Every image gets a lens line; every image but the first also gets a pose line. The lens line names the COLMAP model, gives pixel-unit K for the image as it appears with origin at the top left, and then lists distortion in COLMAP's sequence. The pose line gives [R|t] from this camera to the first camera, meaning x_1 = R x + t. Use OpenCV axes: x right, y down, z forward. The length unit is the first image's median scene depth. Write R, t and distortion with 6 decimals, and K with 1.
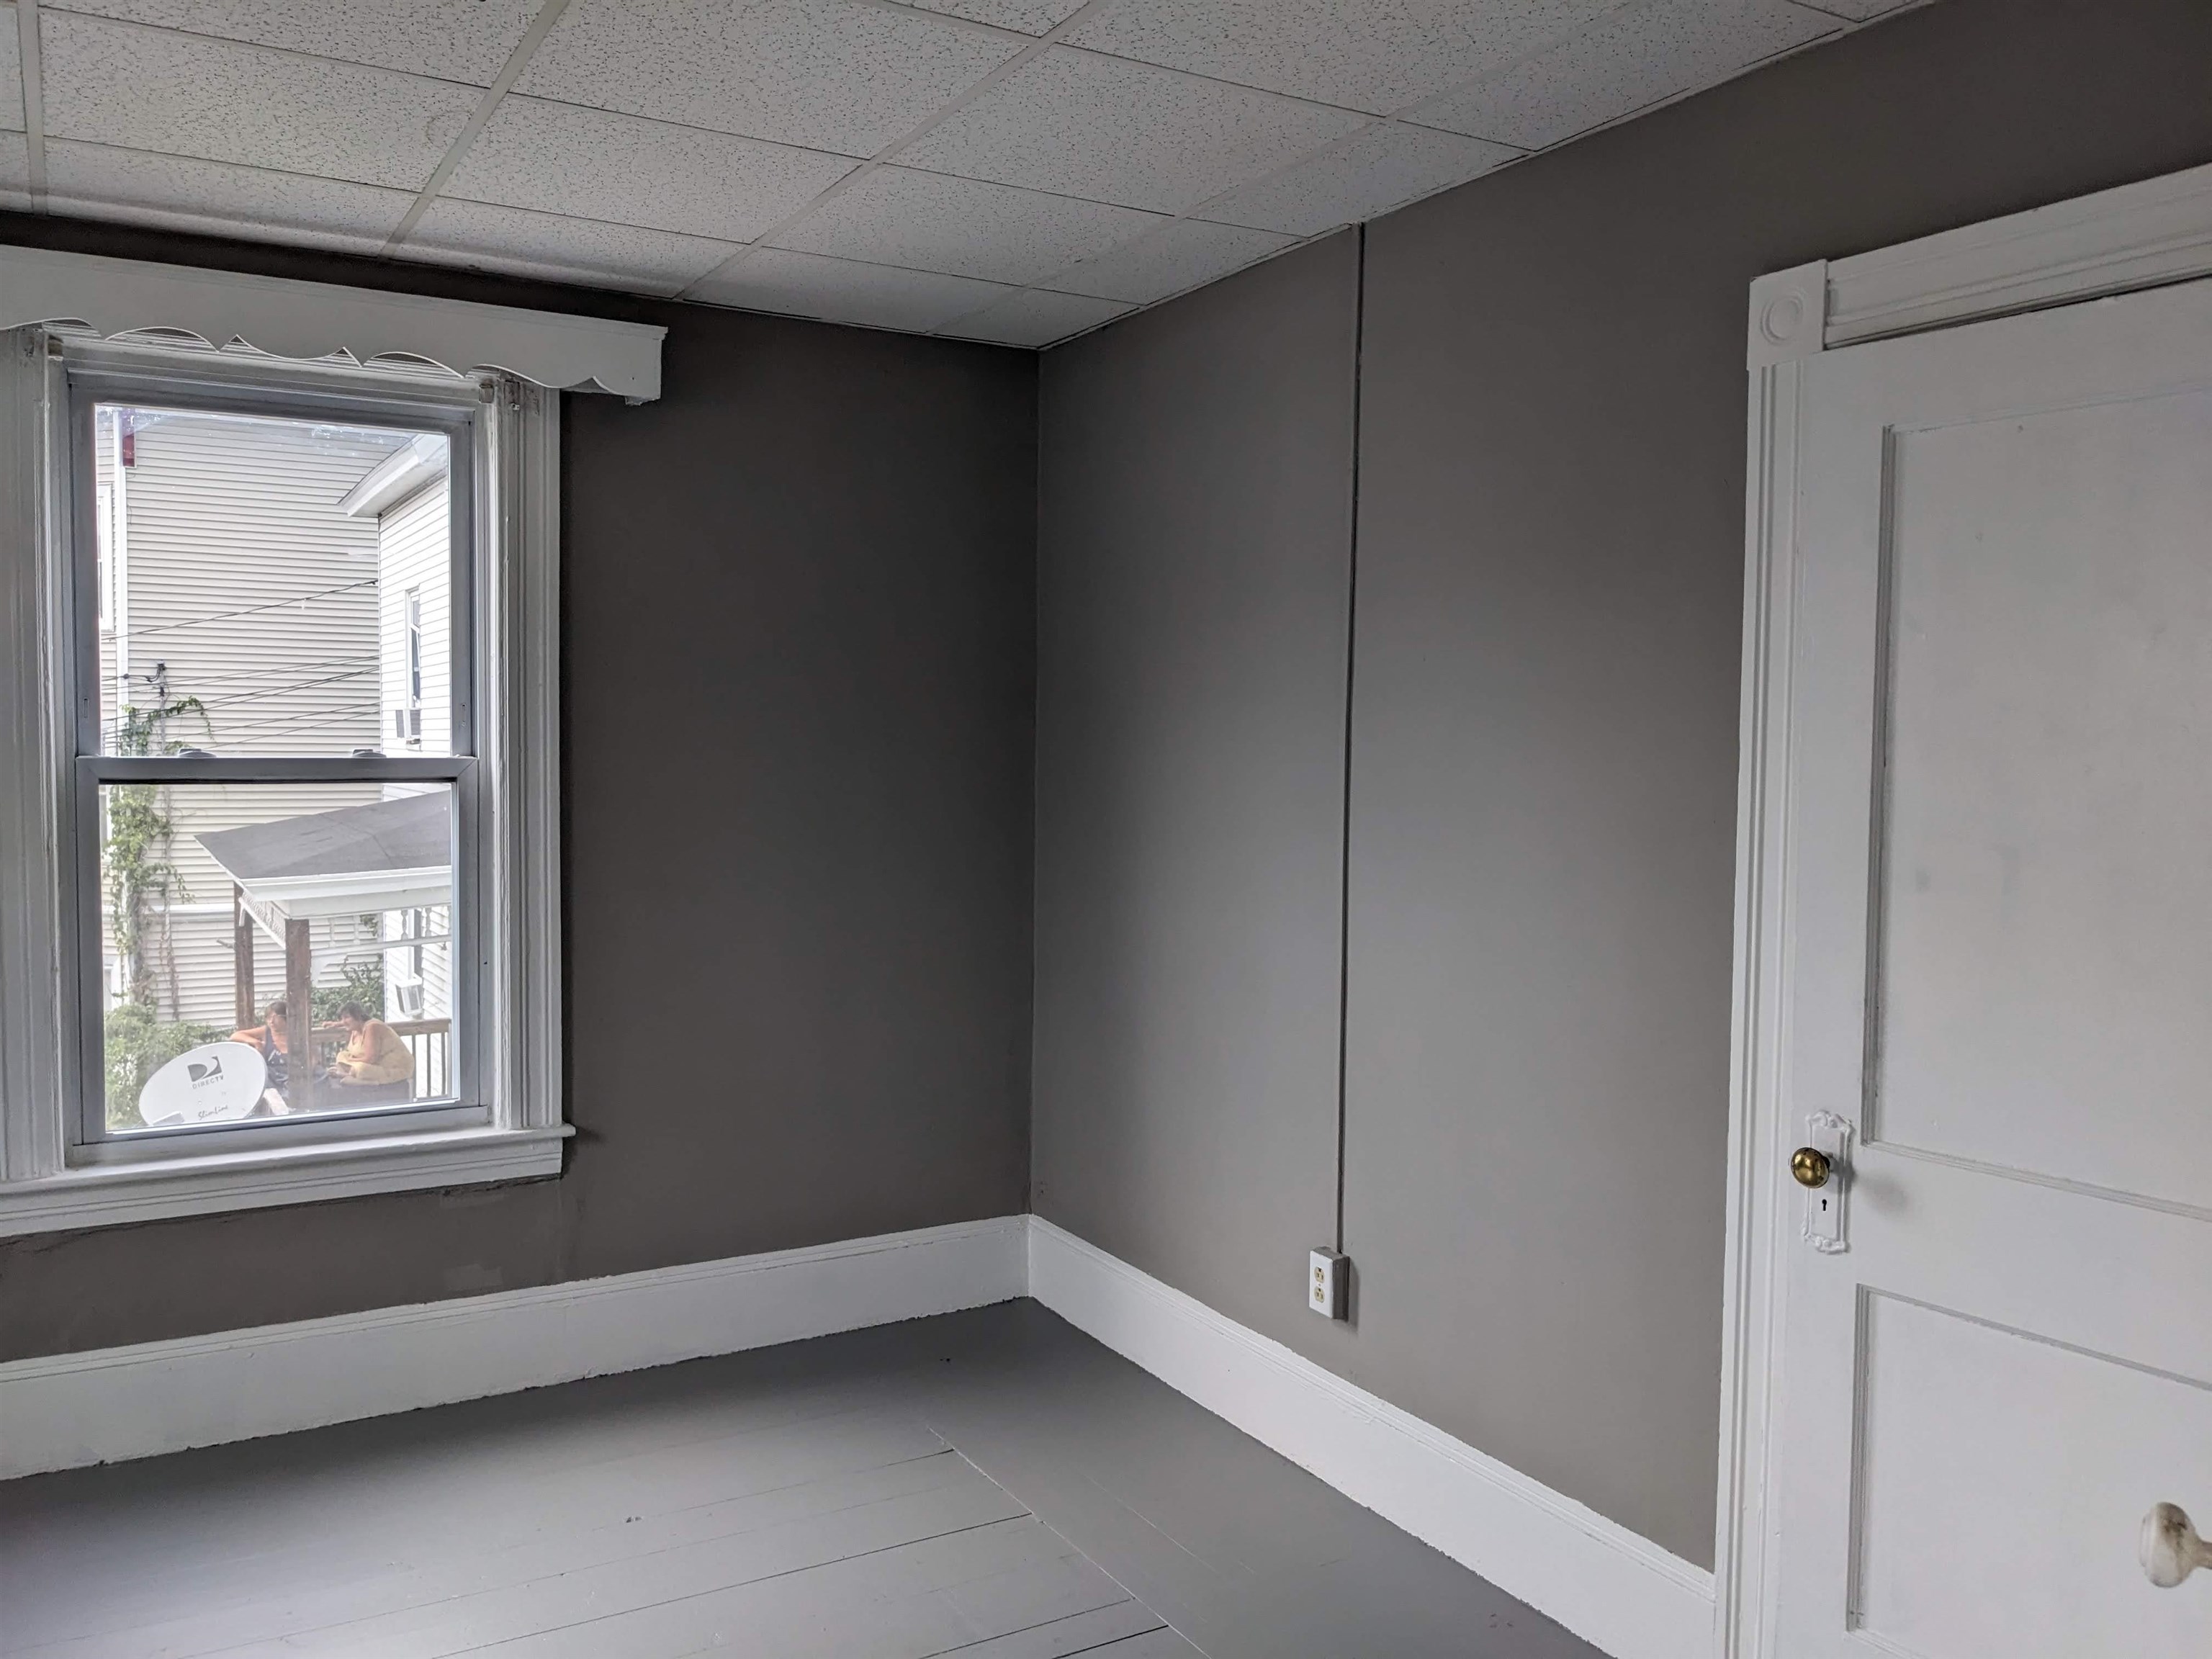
lens RADIAL K [[1747.7, 0, 1099.6], [0, 1747.7, 764.0], [0, 0, 1]] dist [0.004753, -0.009529]
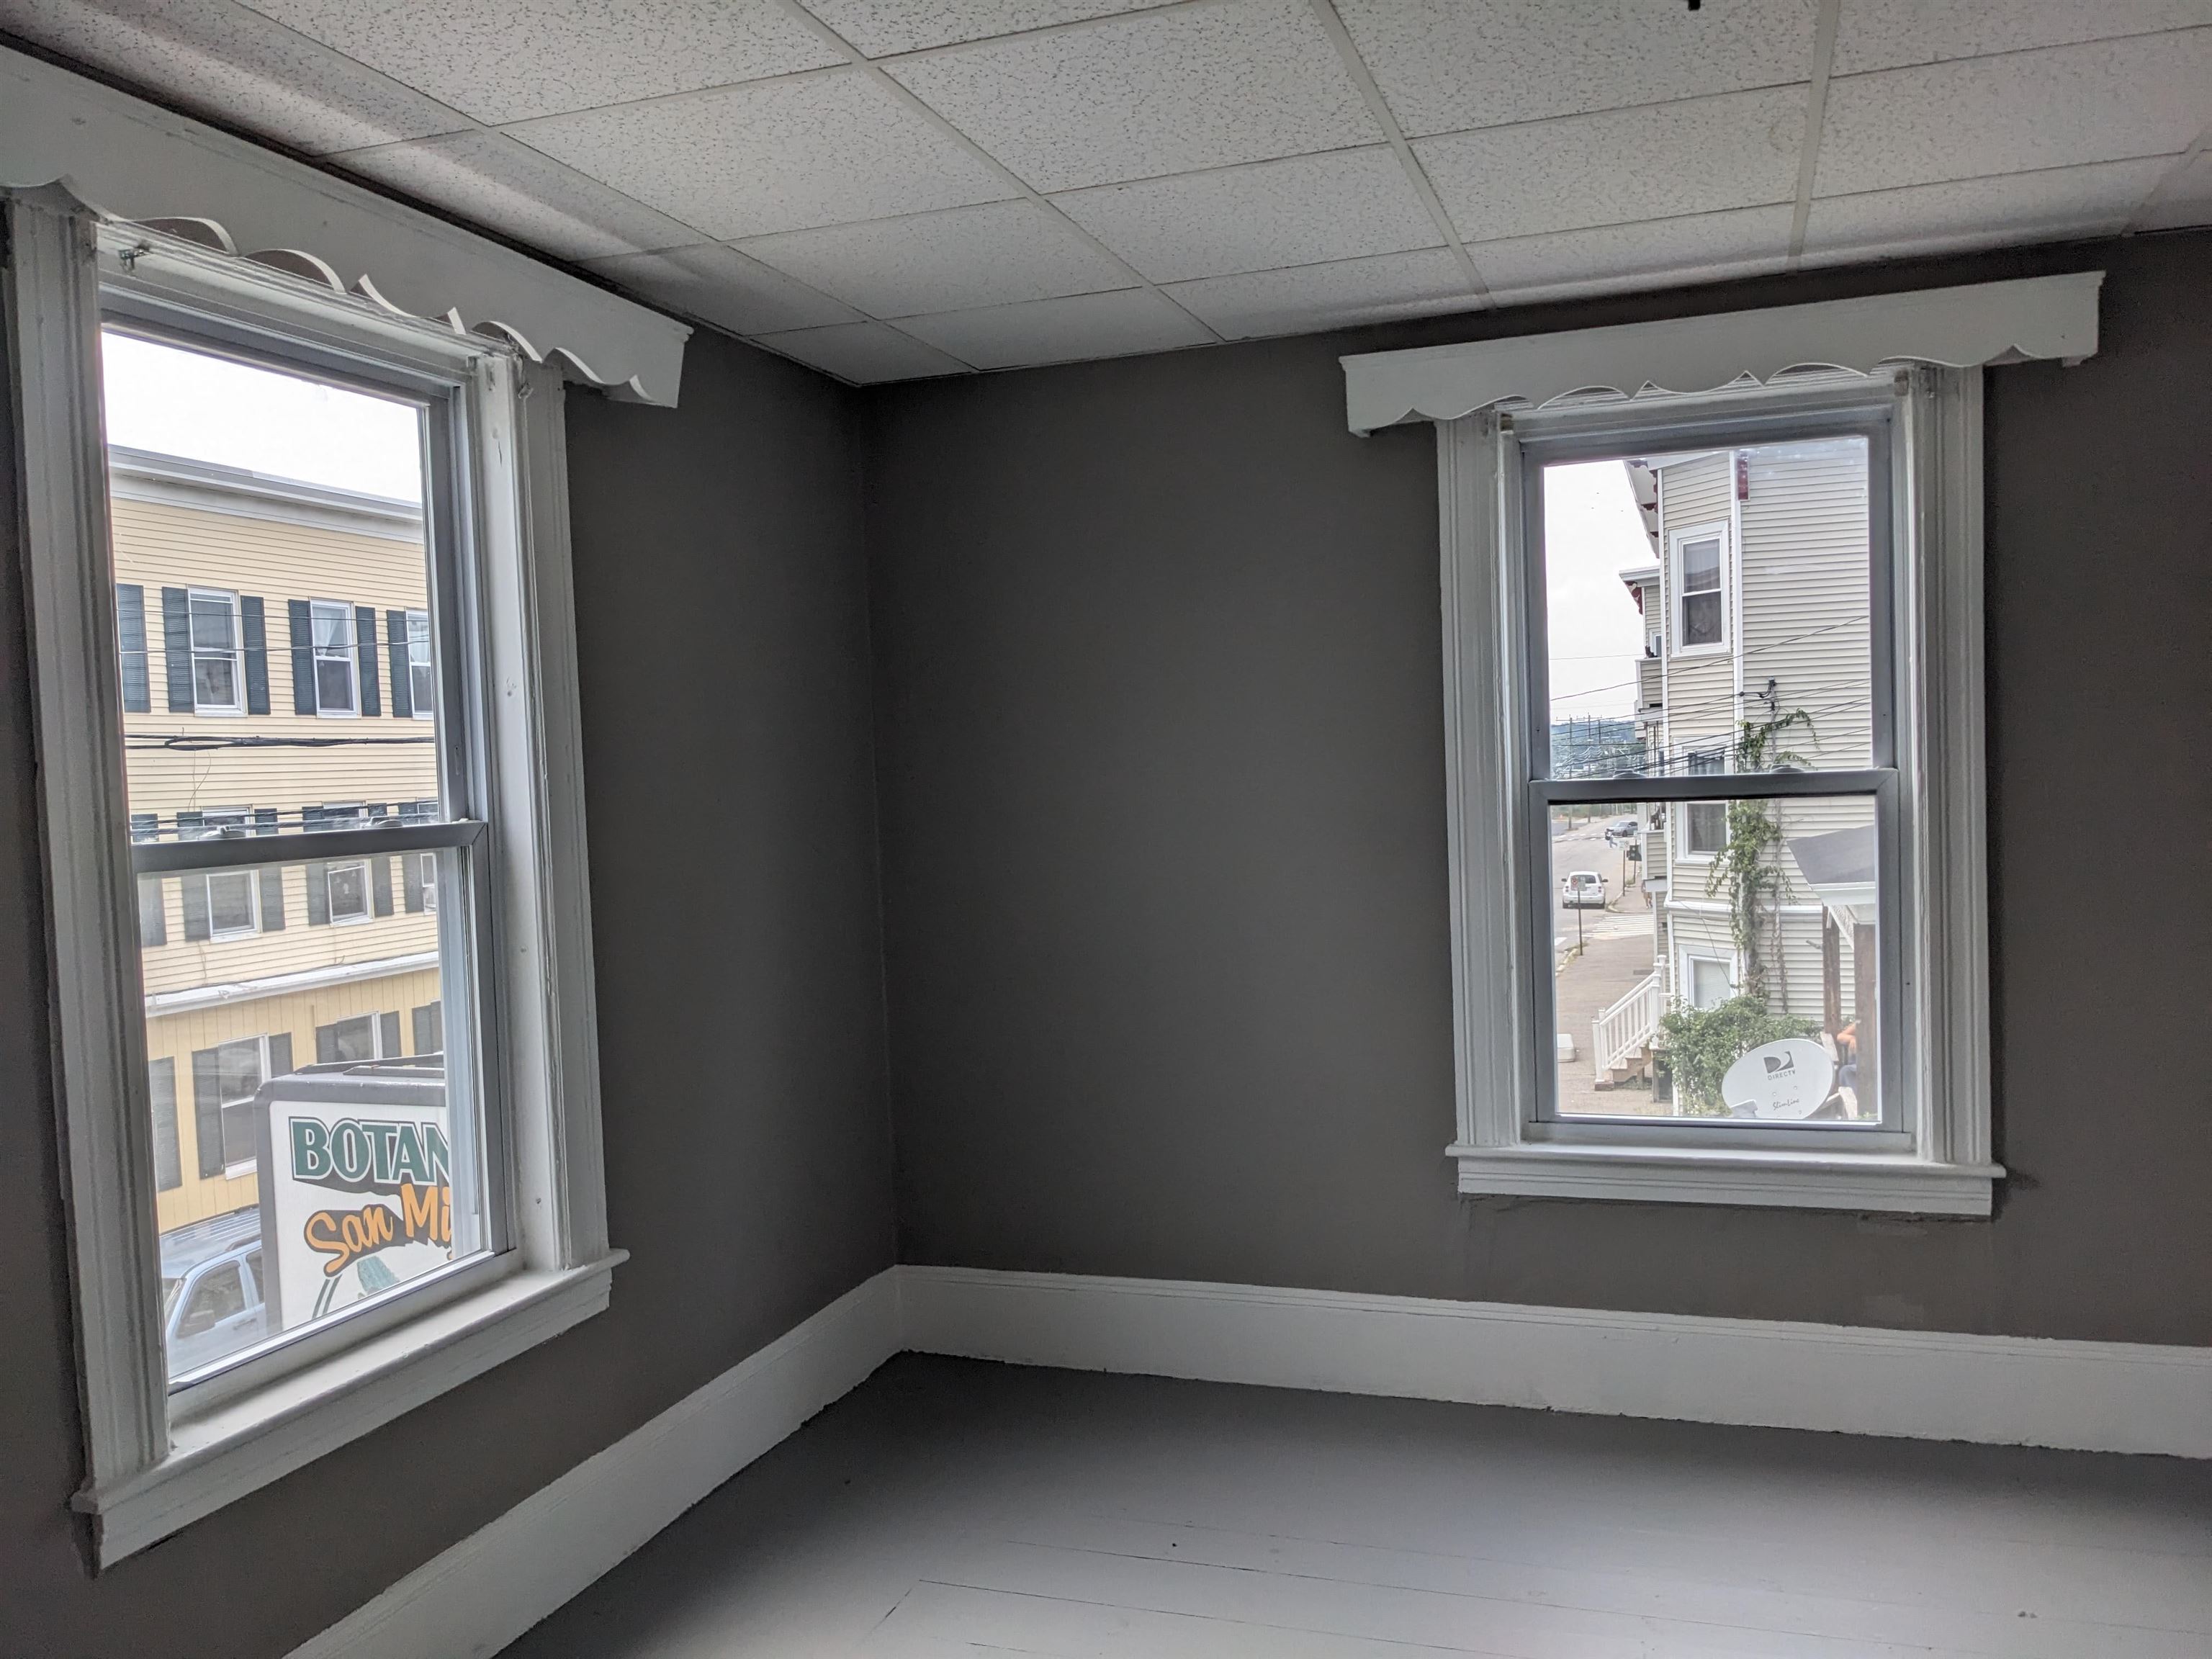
lens RADIAL K [[1763.7, 0, 1258.5], [0, 1763.7, 768.8], [0, 0, 1]] dist [-0.006049, -0.003819]
pose [[0.655042, -0.027604, -0.755088, 0.139762], [0.031376, 0.999464, -0.009319, -0.005058], [0.754941, -0.017587, 0.655557, 0.098724]]
